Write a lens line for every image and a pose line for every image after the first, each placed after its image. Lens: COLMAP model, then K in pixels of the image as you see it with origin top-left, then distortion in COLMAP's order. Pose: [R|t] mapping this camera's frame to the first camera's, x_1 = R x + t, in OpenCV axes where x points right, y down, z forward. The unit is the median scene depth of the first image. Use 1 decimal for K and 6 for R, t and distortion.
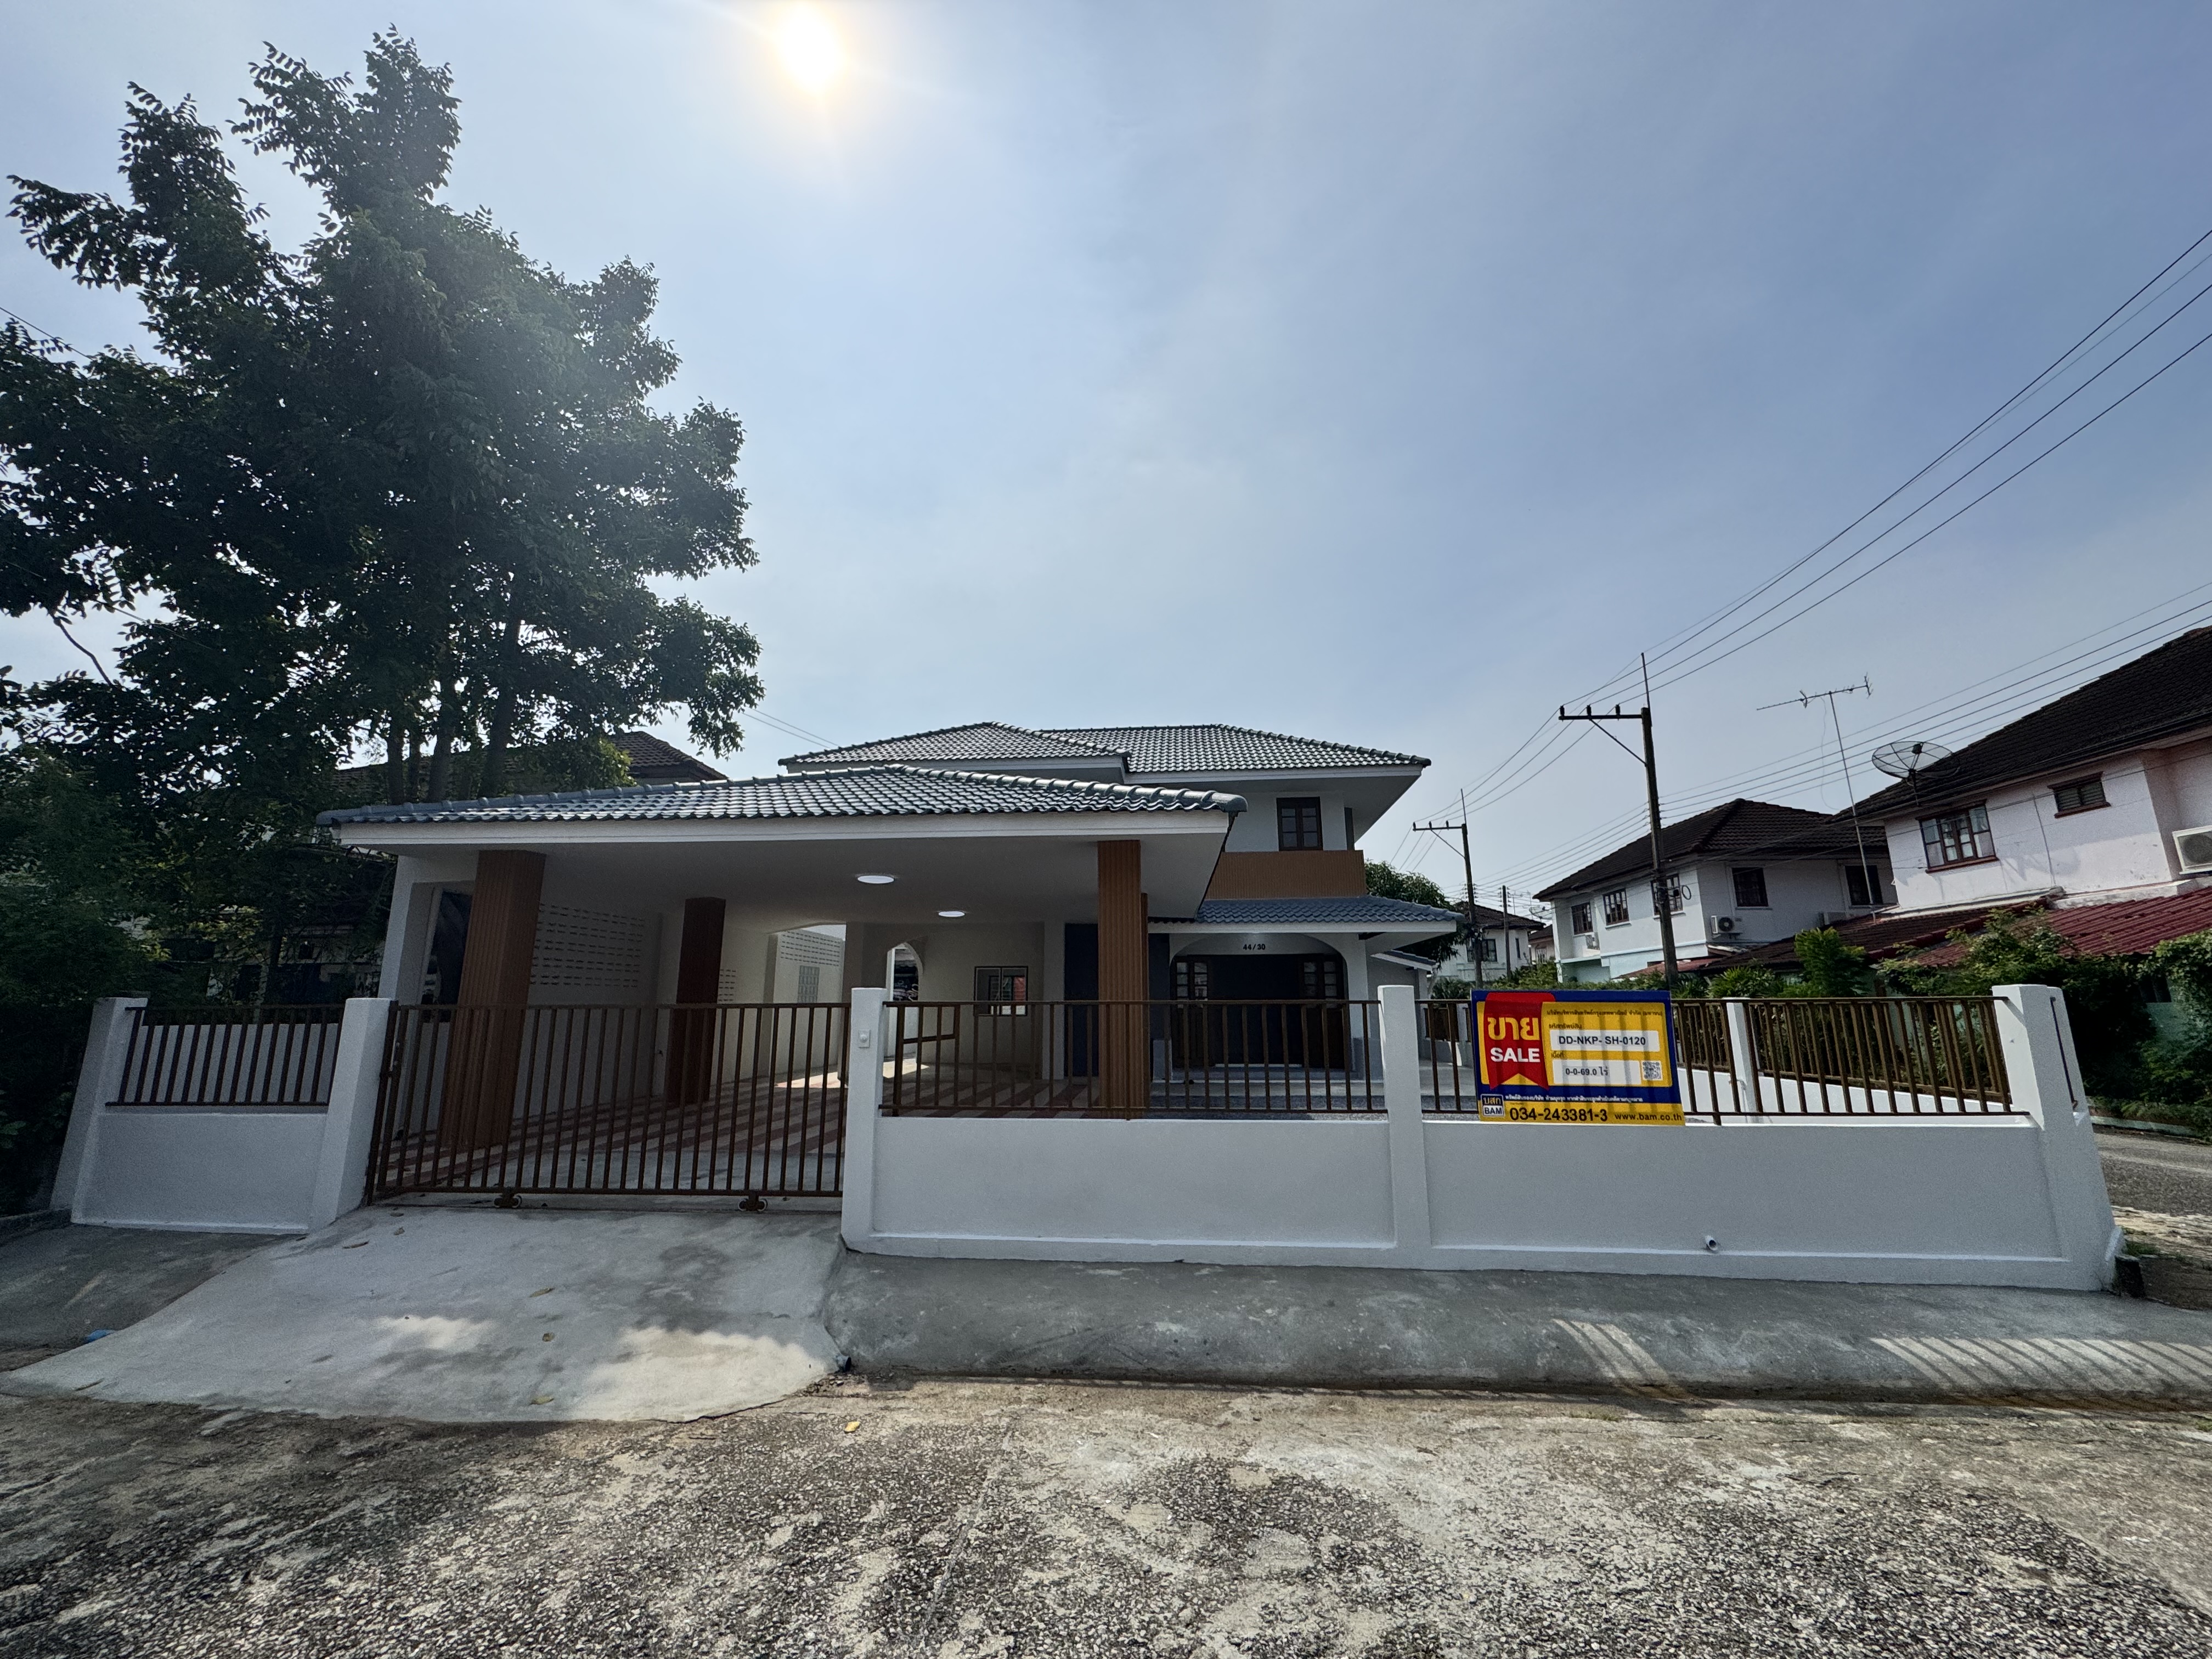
lens RADIAL K [[885.3, 0, 1105.6], [0, 885.3, 827.8], [0, 0, 1]] dist [-0.001441, -0.000310]
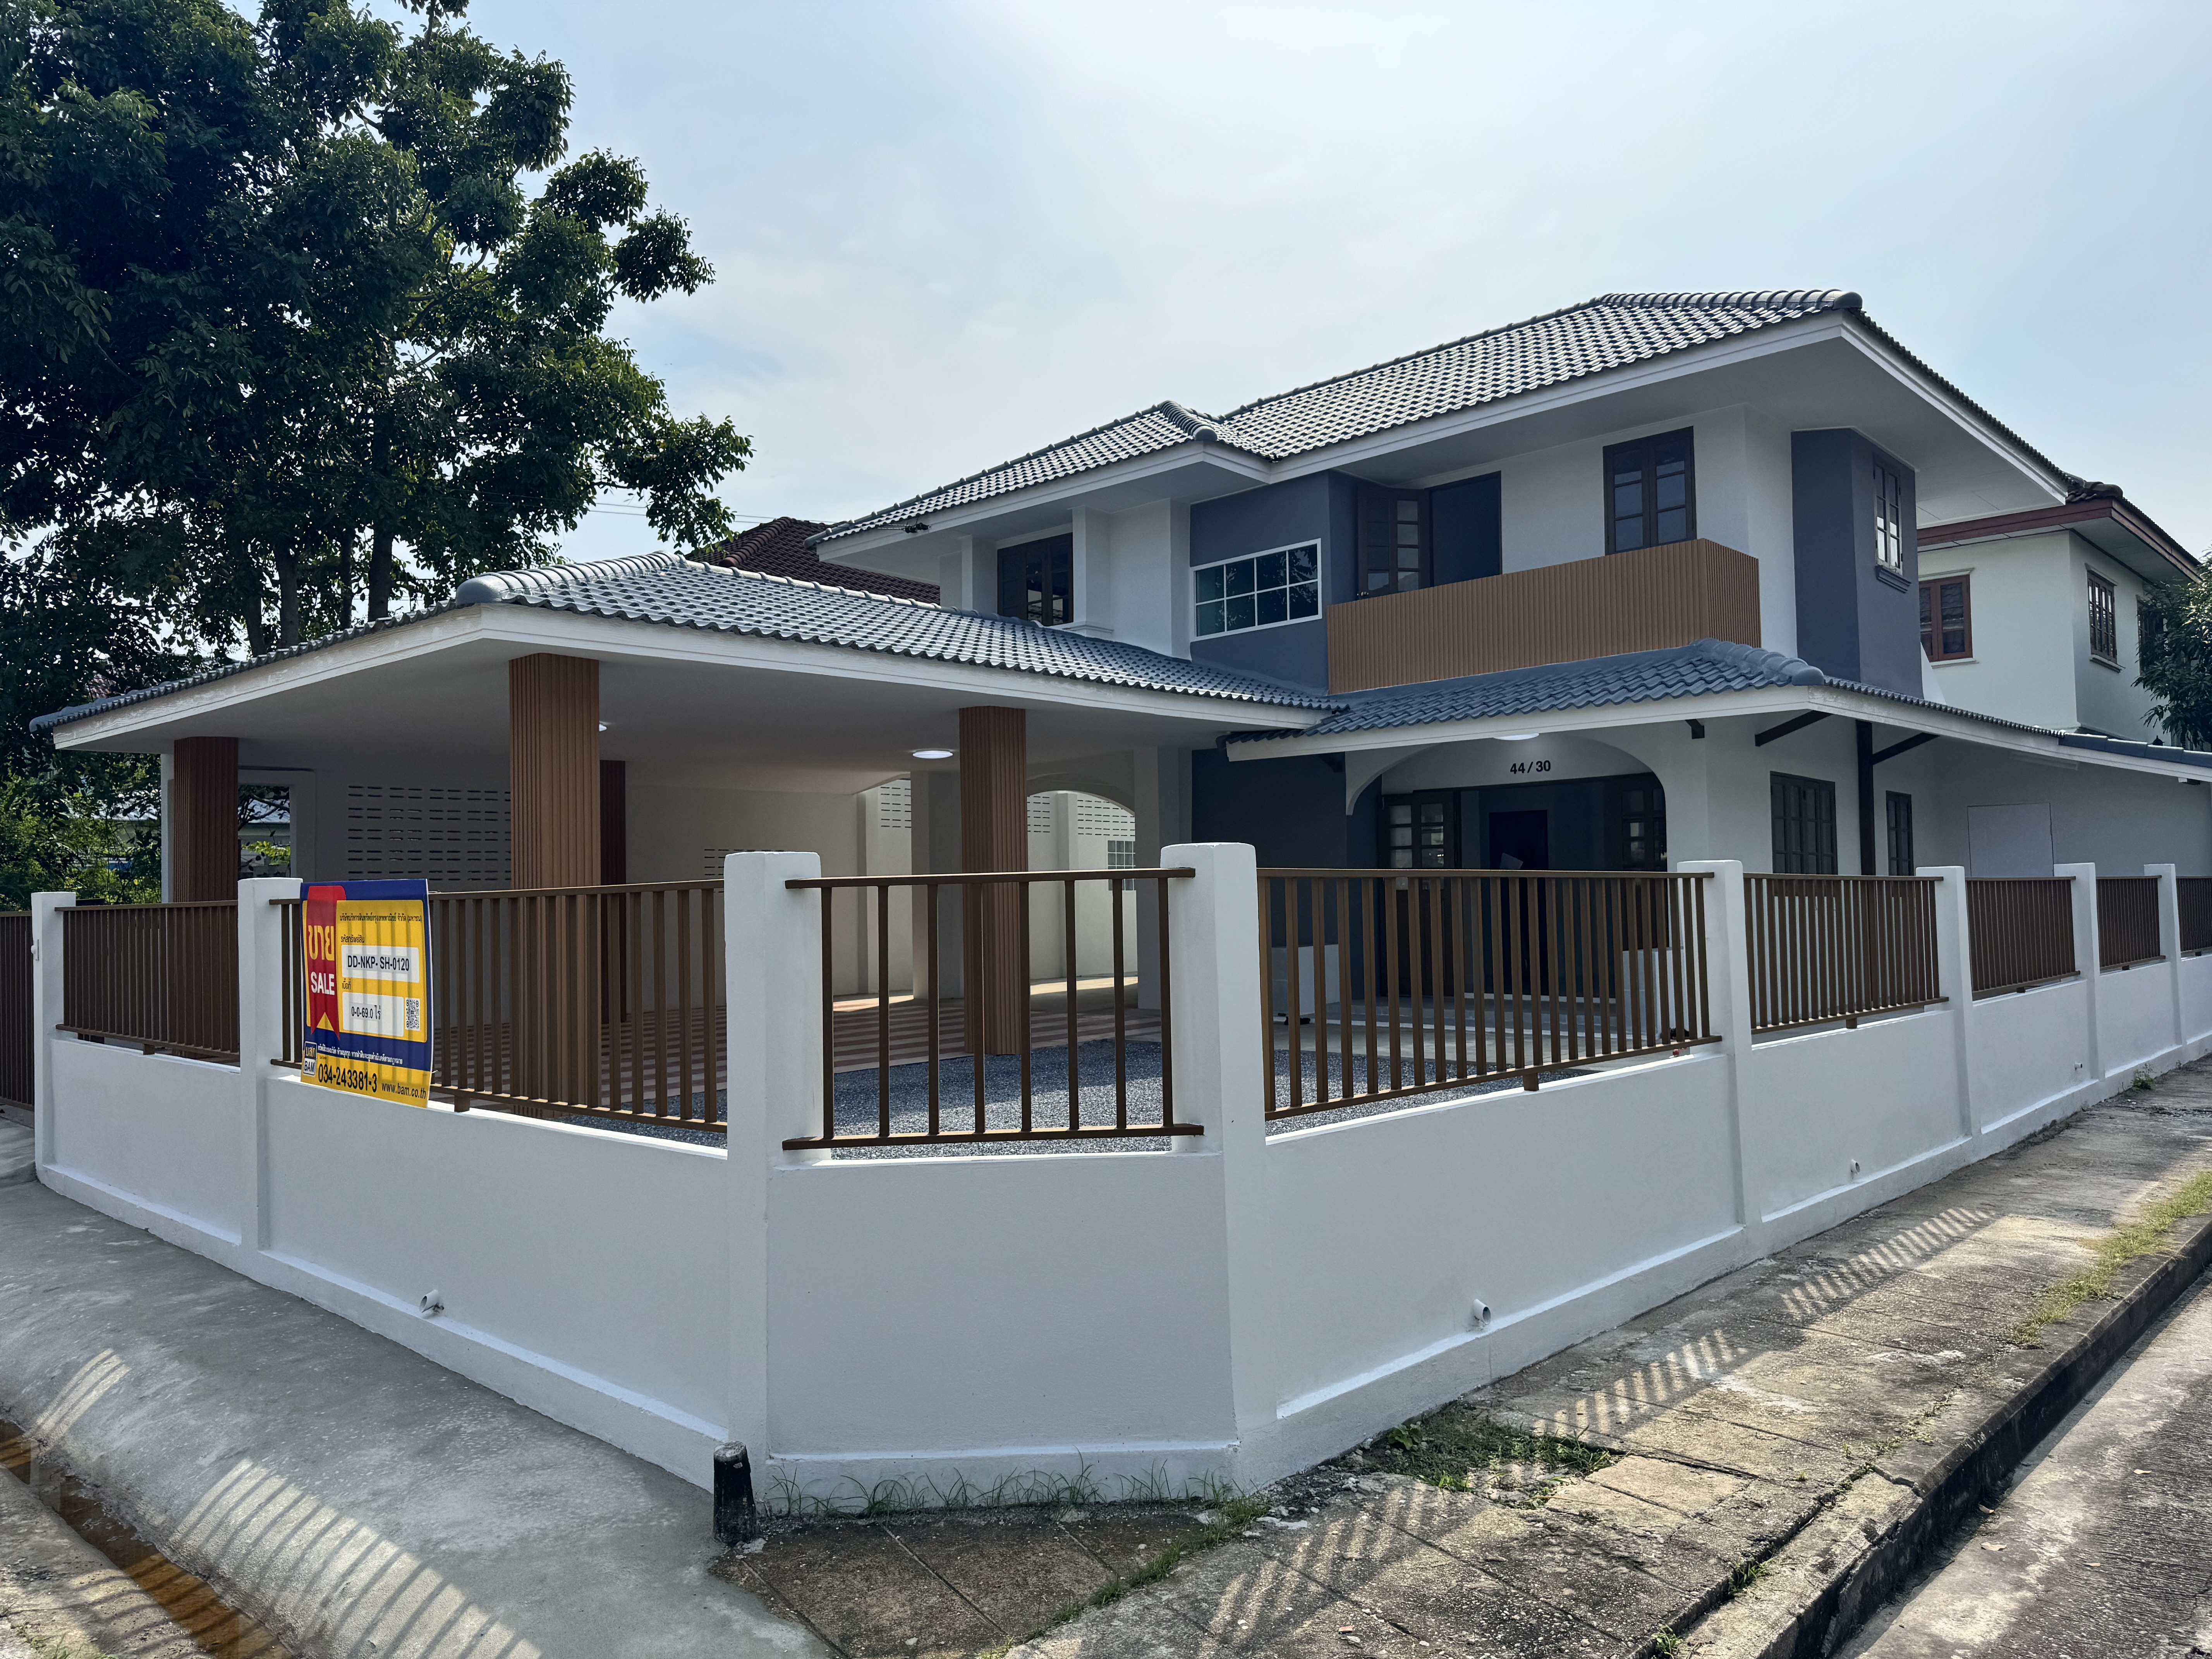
lens RADIAL K [[1568.1, 0, 1073.8], [0, 1568.1, 840.3], [0, 0, 1]] dist [0.037630, -0.027831]
pose [[0.776673, -0.034763, -0.628944, 1.441236], [0.142207, 0.982375, 0.121311, 0.086019], [0.613641, -0.183660, 0.767928, 0.434076]]
